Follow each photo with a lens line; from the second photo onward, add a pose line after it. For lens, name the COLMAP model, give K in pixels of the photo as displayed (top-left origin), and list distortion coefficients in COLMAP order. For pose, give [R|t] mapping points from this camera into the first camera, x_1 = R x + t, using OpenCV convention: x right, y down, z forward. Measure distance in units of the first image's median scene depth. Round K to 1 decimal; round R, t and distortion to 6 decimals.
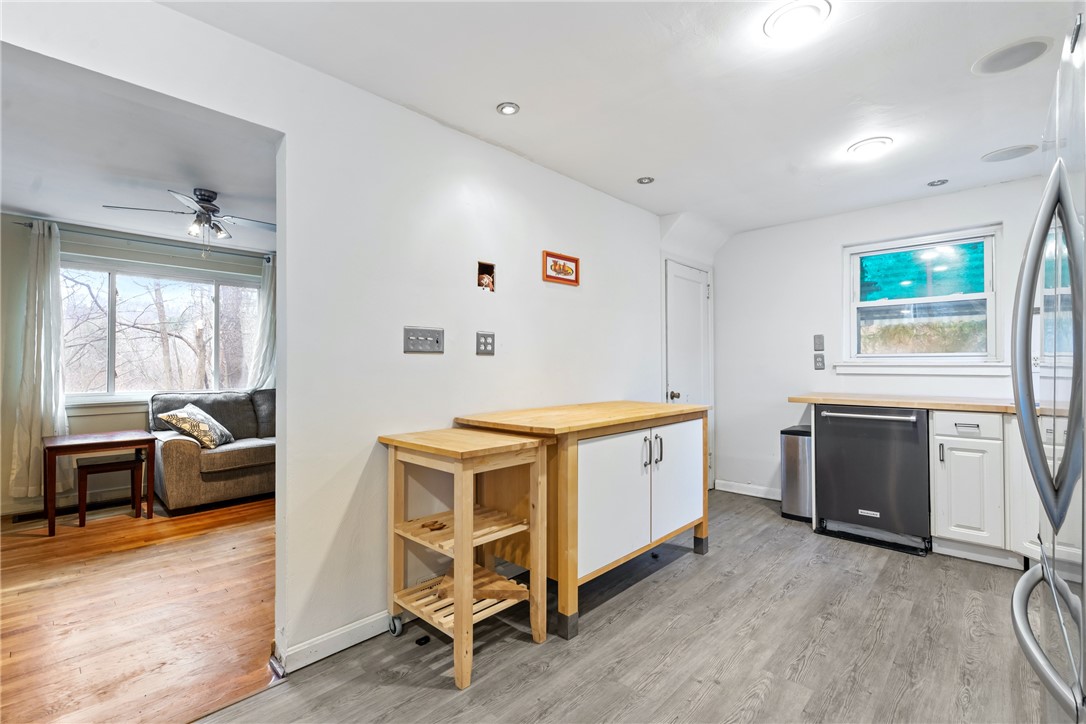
lens RADIAL K [[489.4, 0, 535.3], [0, 489.4, 367.7], [0, 0, 1]] dist [-0.002531, -0.000355]
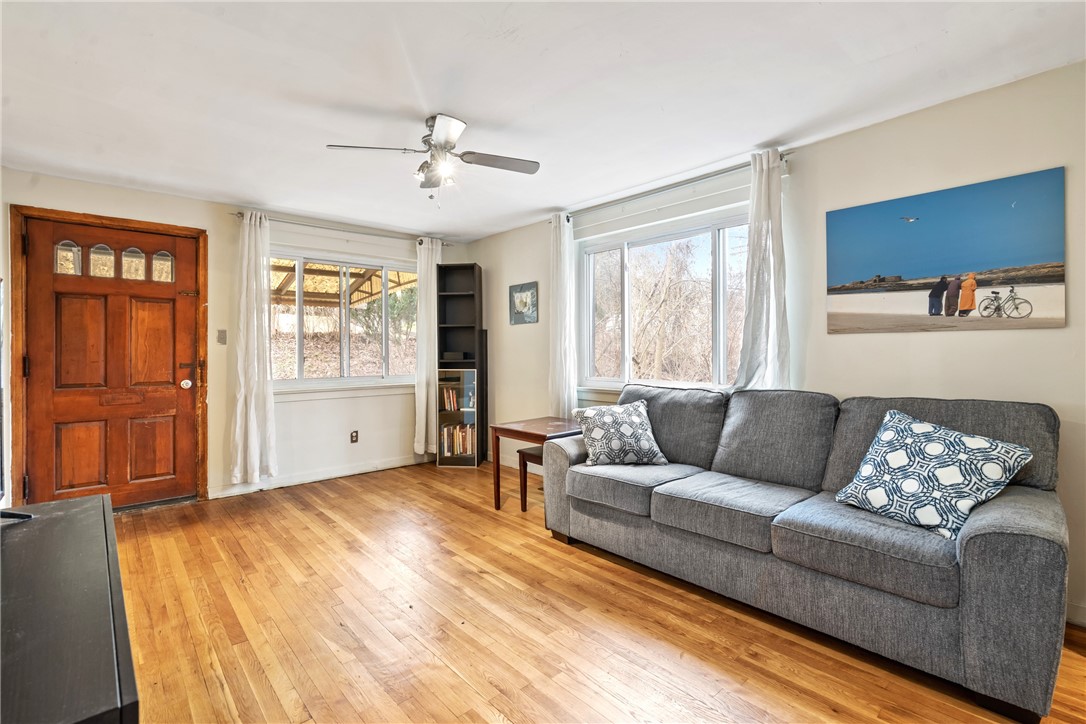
lens RADIAL K [[490.7, 0, 543.0], [0, 490.7, 362.0], [0, 0, 1]] dist [-0.002679, 0.000670]
pose [[-0.074698, 0.022208, -0.996959, 0.060494], [-0.002139, 0.999746, 0.022430, -0.002501], [0.997204, 0.003808, -0.074632, 1.060457]]
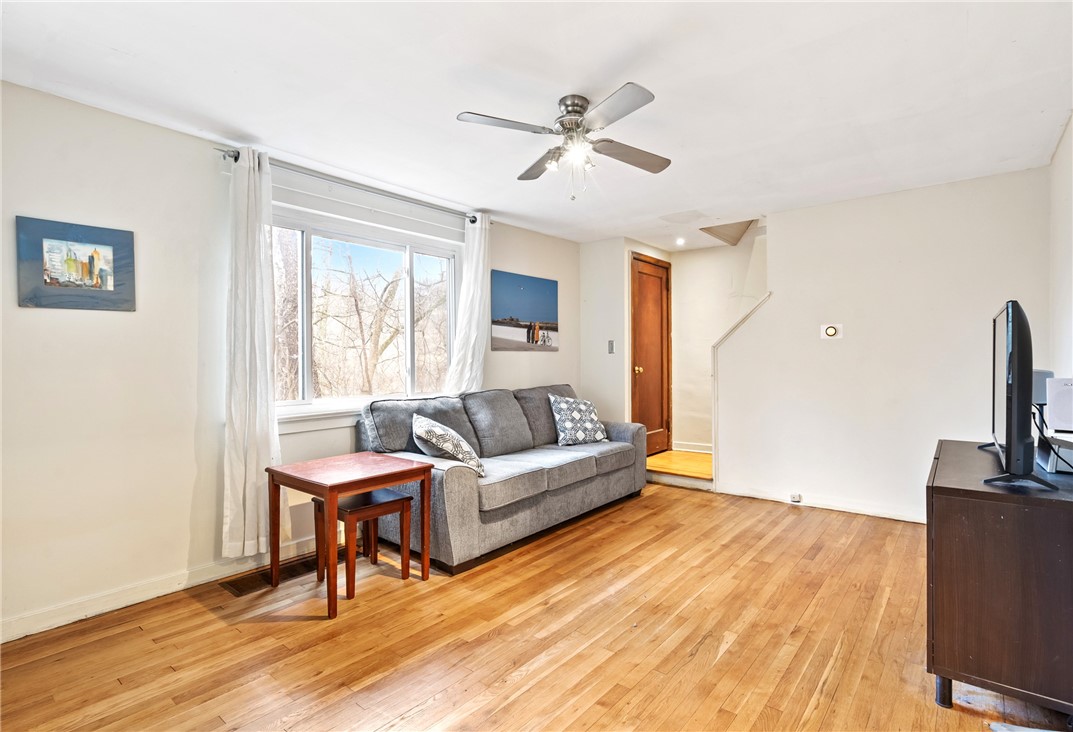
lens RADIAL K [[533.2, 0, 536.9], [0, 533.2, 374.4], [0, 0, 1]] dist [-0.001211, 0.000241]
pose [[0.997409, -0.010877, 0.071110, -0.684775], [0.009294, 0.999702, 0.022563, -0.001755], [-0.071334, -0.021844, 0.997213, 0.232705]]
